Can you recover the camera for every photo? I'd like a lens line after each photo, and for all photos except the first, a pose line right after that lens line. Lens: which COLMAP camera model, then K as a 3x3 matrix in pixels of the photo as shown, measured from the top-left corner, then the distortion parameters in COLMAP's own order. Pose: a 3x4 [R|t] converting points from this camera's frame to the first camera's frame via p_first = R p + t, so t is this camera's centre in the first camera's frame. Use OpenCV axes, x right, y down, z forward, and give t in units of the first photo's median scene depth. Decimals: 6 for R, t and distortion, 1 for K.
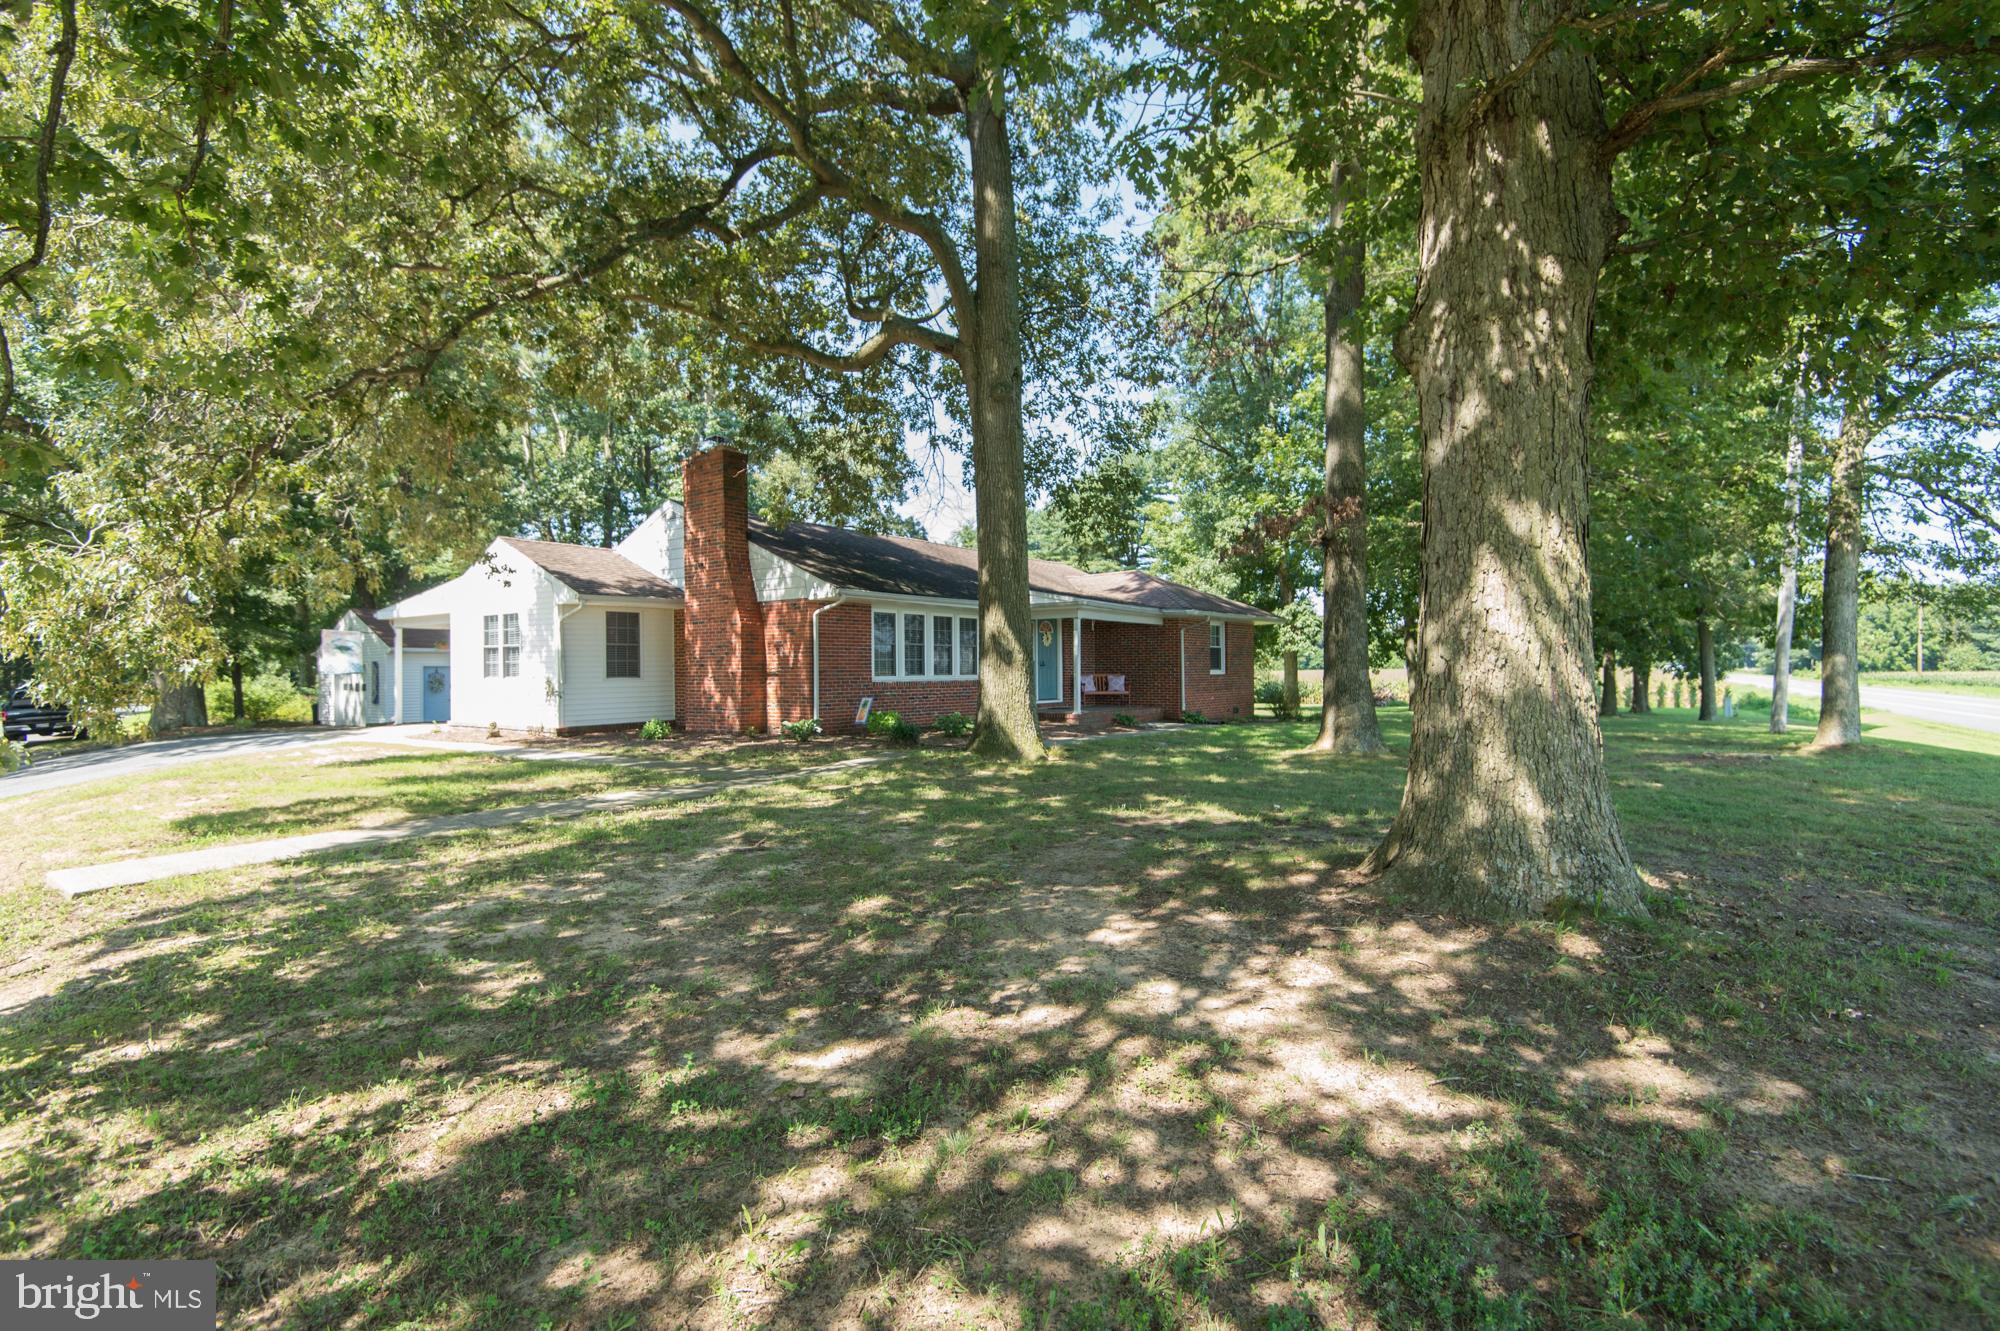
lens RADIAL K [[929.4, 0, 997.7], [0, 929.4, 671.4], [0, 0, 1]] dist [0.001200, -0.024005]
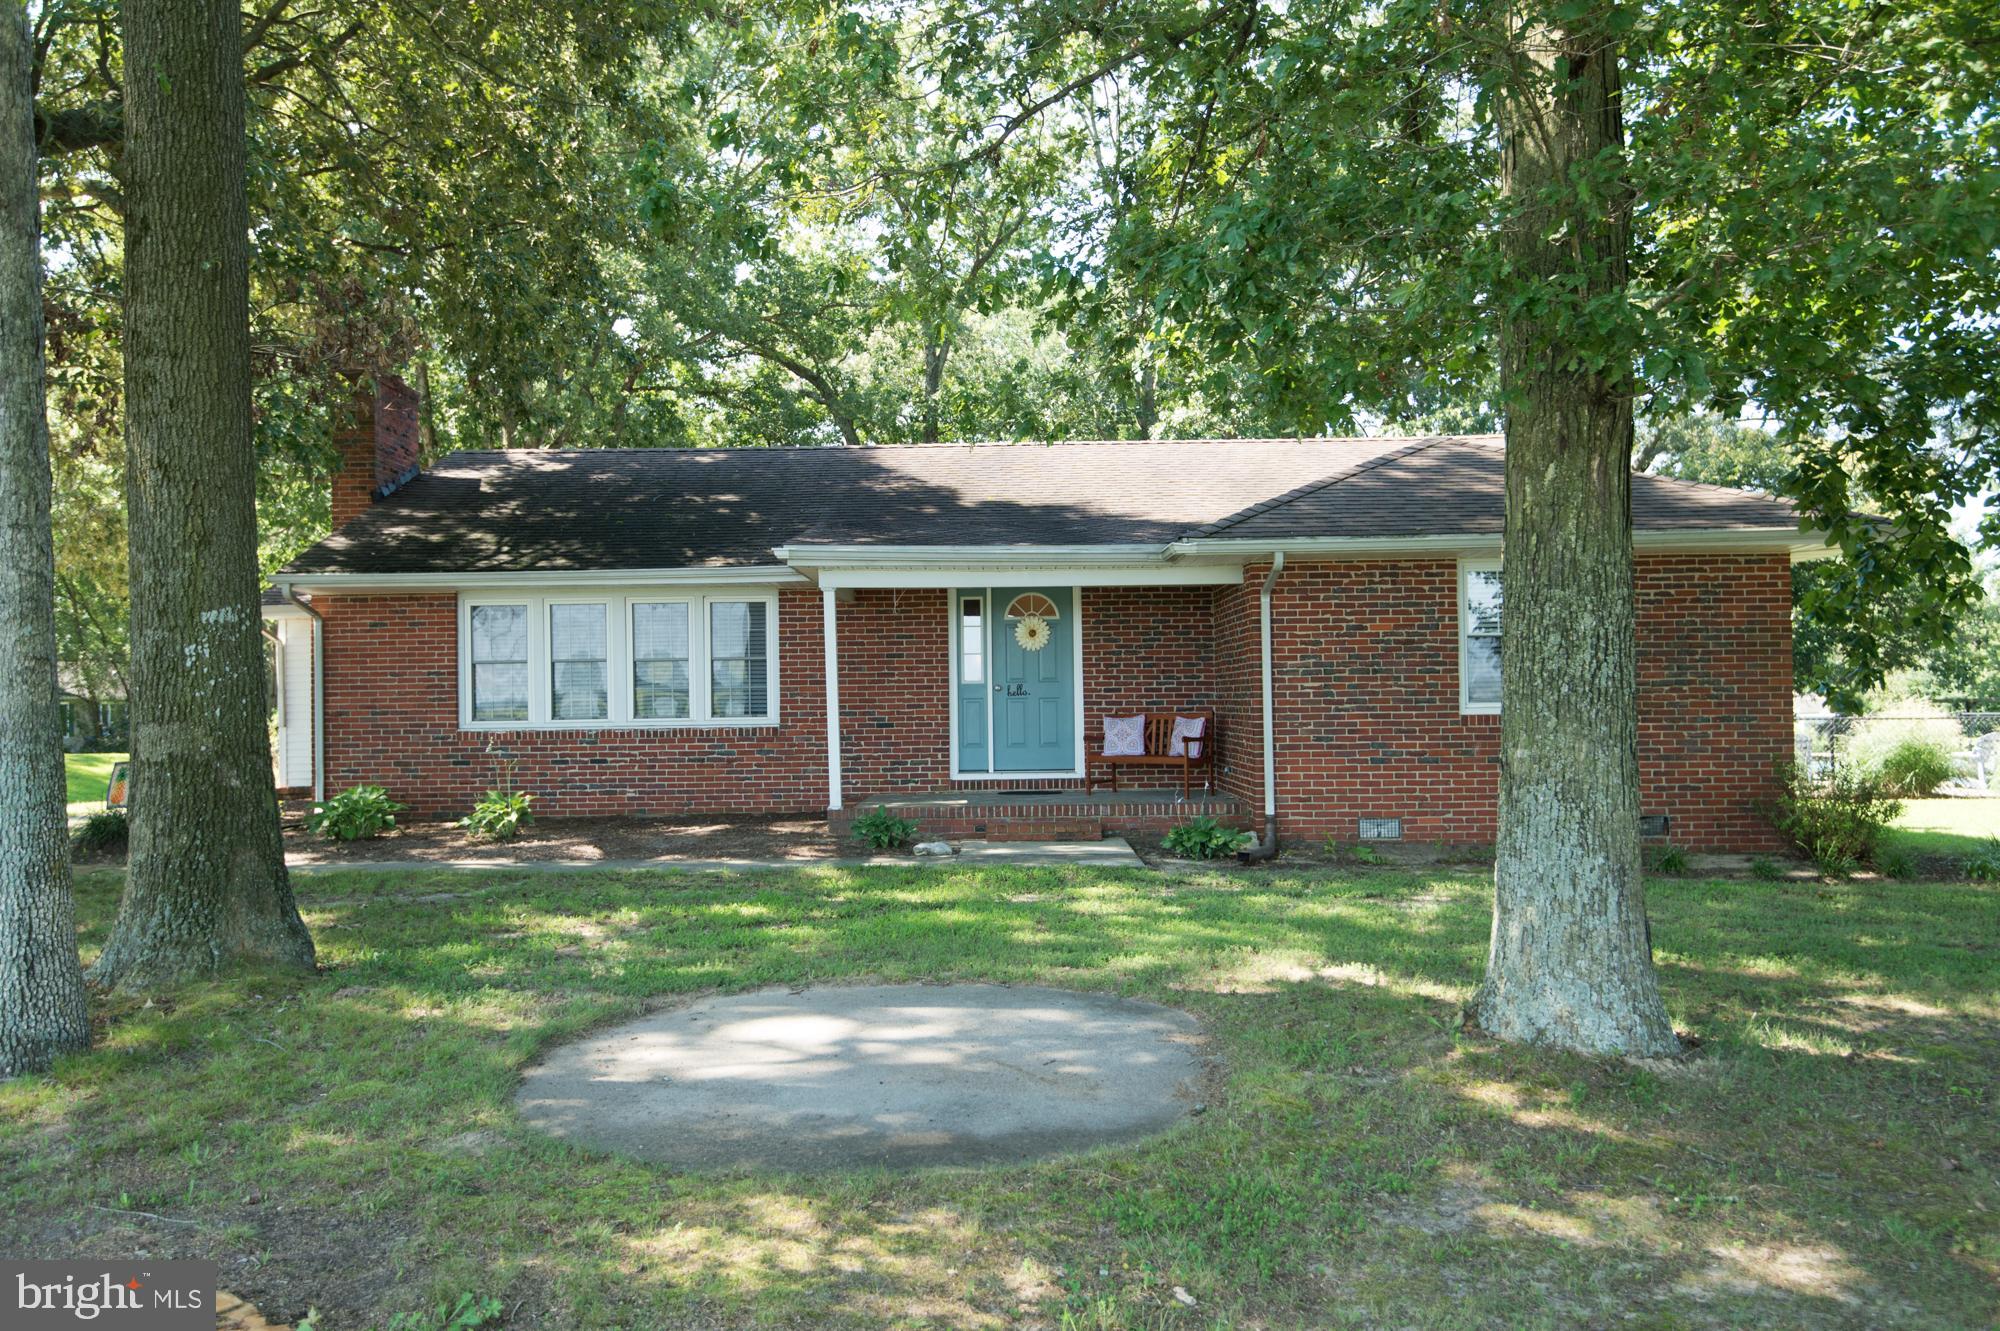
lens RADIAL K [[1443.7, 0, 996.5], [0, 1443.7, 677.7], [0, 0, 1]] dist [0.024597, -0.002019]
pose [[0.623146, -0.009905, -0.782043, 0.582398], [0.008562, 0.999946, -0.005842, -0.010528], [0.782059, -0.003056, 0.623197, 0.559543]]
